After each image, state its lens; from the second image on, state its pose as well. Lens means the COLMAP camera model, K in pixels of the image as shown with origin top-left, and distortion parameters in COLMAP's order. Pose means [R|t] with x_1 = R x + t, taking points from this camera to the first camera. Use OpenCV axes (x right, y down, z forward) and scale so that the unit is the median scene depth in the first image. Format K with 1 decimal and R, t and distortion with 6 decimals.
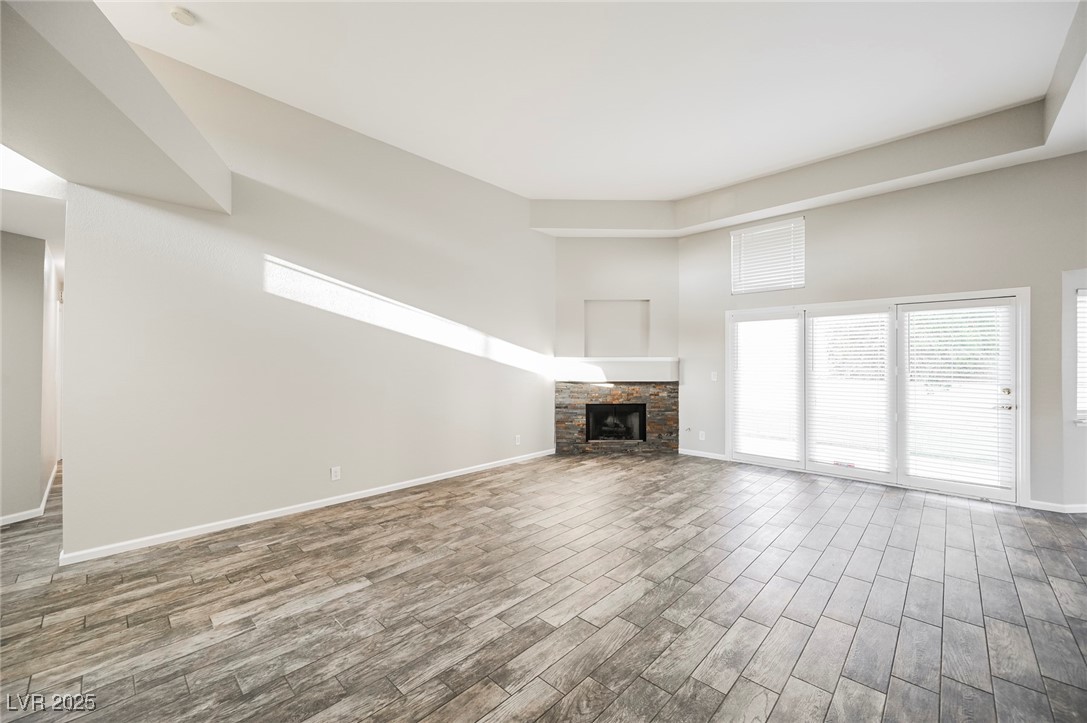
lens RADIAL K [[427.1, 0, 540.7], [0, 427.1, 361.8], [0, 0, 1]] dist [-0.000120, -0.000163]
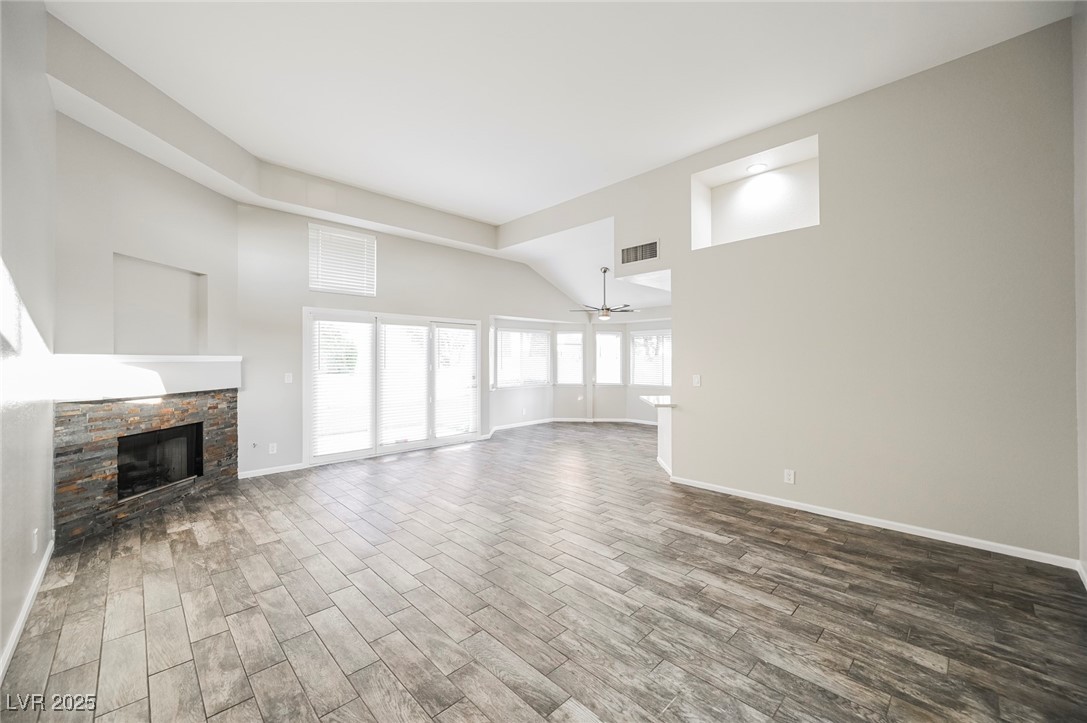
lens RADIAL K [[427.1, 0, 540.7], [0, 427.1, 361.8], [0, 0, 1]] dist [-0.000120, -0.000163]
pose [[0.032310, -0.004538, 0.999468, -0.449331], [-0.001049, 0.999989, 0.004574, -0.004423], [-0.999477, -0.001196, 0.032305, 0.434355]]
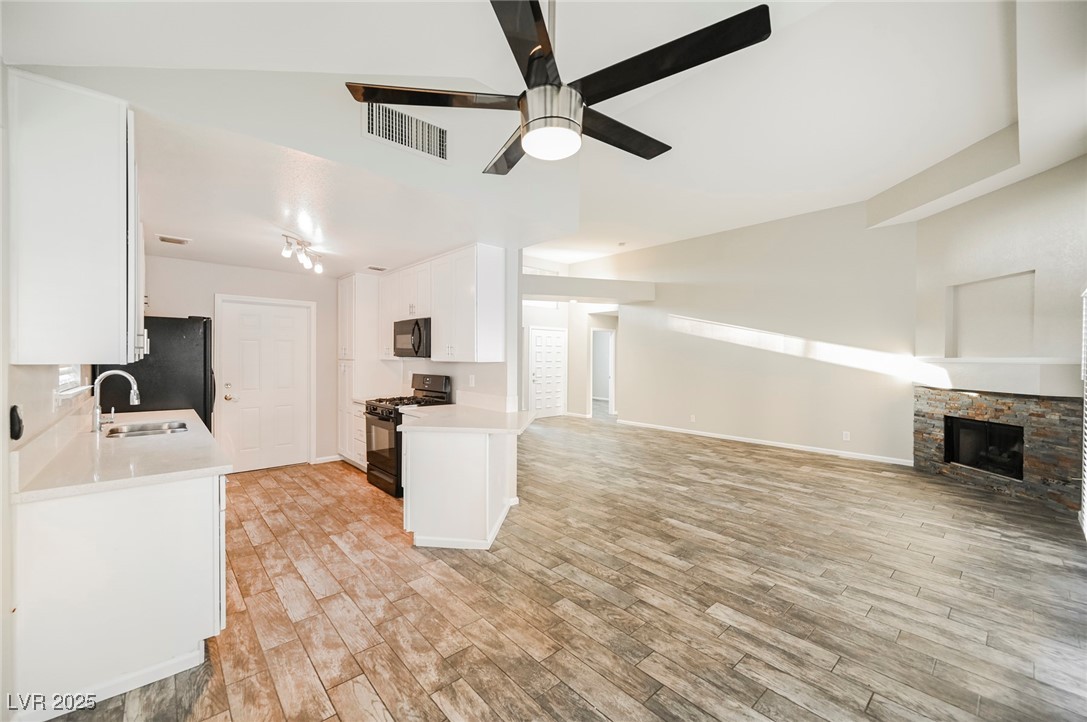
lens RADIAL K [[427.1, 0, 540.7], [0, 427.1, 361.3], [0, 0, 1]] dist [-0.000120, -0.000163]
pose [[-0.080392, 0.006763, -0.996740, 0.999283], [-0.005407, 0.999959, 0.007221, -0.005664], [0.996749, 0.005969, -0.080352, 0.307818]]
